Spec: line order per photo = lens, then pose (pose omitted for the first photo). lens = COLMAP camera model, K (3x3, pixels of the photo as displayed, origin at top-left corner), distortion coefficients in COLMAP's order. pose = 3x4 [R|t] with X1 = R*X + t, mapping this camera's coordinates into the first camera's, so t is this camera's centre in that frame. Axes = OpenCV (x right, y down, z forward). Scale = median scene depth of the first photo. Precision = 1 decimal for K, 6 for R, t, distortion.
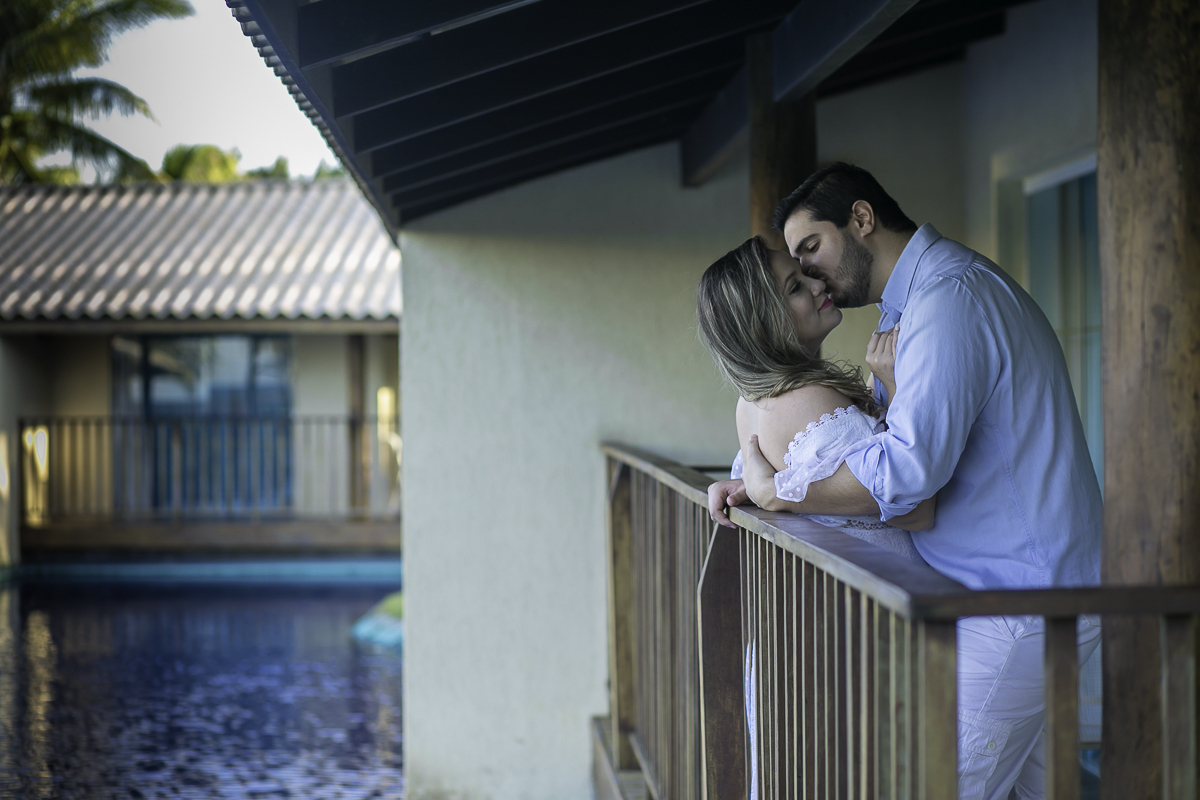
lens RADIAL K [[2903.1, 0, 602.6], [0, 2903.1, 387.9], [0, 0, 1]] dist [-0.118598, 0.000000]
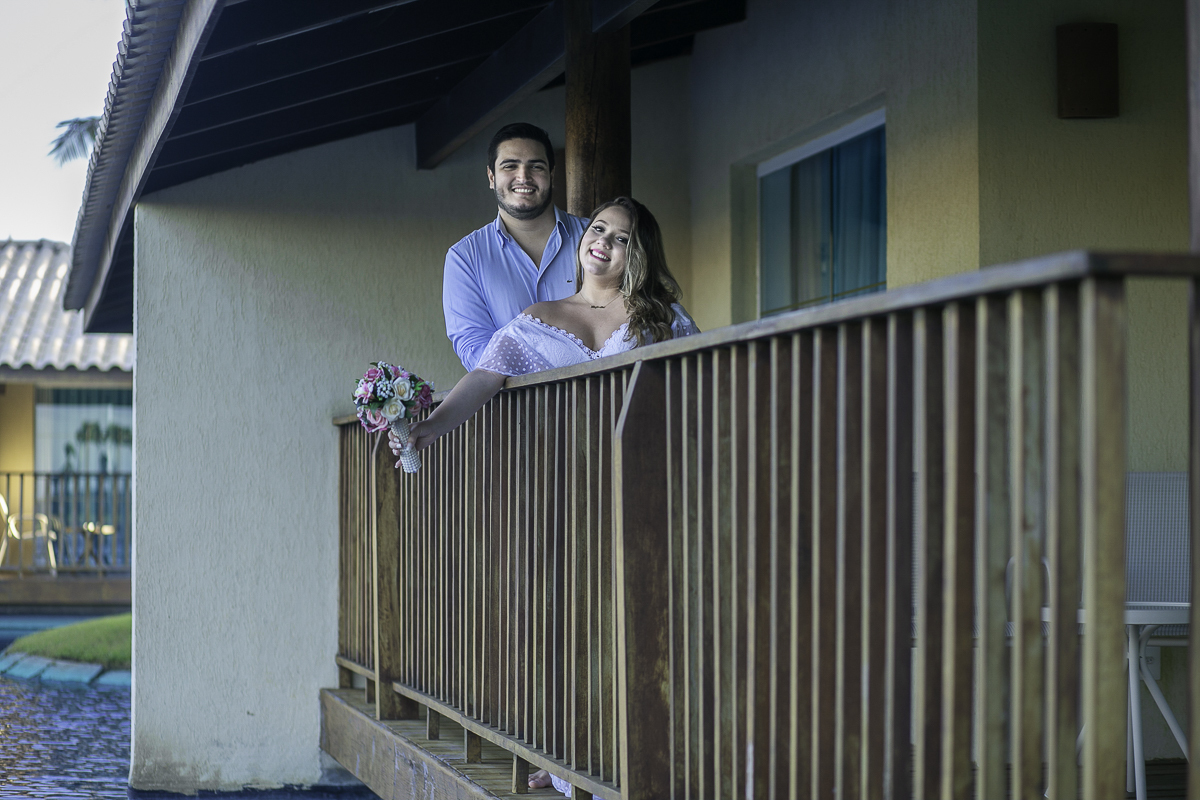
lens RADIAL K [[2903.1, 0, 540.3], [0, 2903.1, 350.1], [0, 0, 1]] dist [-0.118598, 0.000000]
pose [[0.990124, 0.018874, 0.138916, -0.222072], [-0.011541, 0.998506, -0.053406, 0.153533], [-0.139716, 0.051275, 0.988863, -0.027836]]
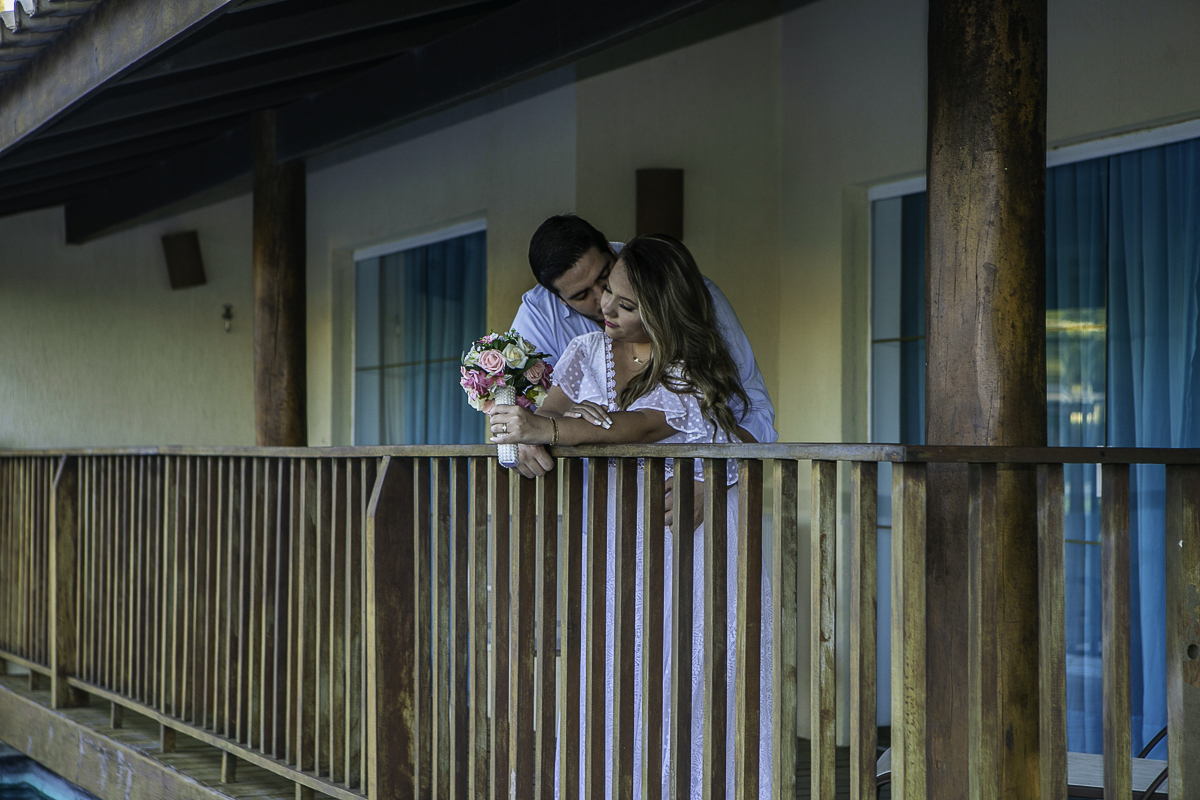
lens RADIAL K [[2310.9, 0, 589.5], [0, 2310.9, 391.0], [0, 0, 1]] dist [0.217257, 0.000000]
pose [[0.927534, 0.025917, 0.372838, -0.429244], [-0.013972, 0.999300, -0.034705, 0.079328], [-0.373477, 0.026980, 0.927247, -0.011674]]
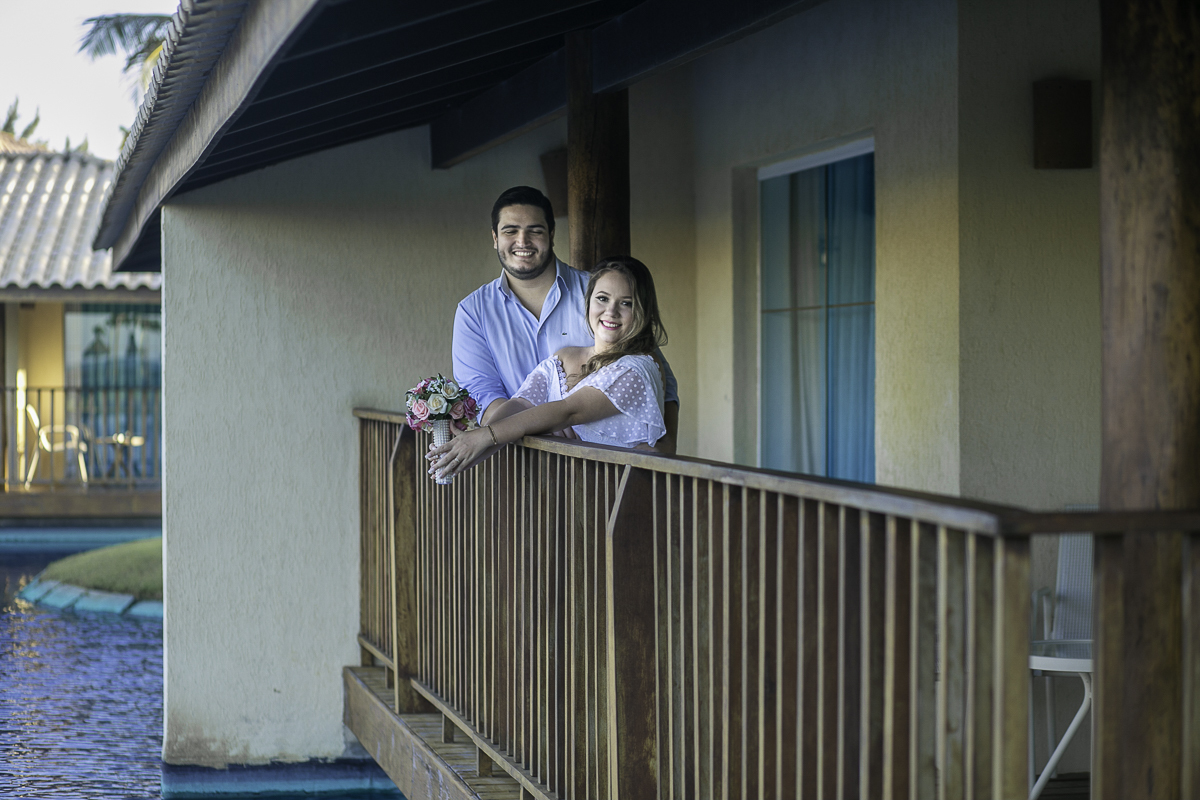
lens RADIAL K [[2903.1, 0, 559.7], [0, 2903.1, 365.0], [0, 0, 1]] dist [-0.118598, 0.000000]
pose [[0.990547, 0.006736, 0.137006, -0.225556], [-0.006820, 0.999977, 0.000145, 0.007713], [-0.137002, -0.001078, 0.990570, -0.176783]]
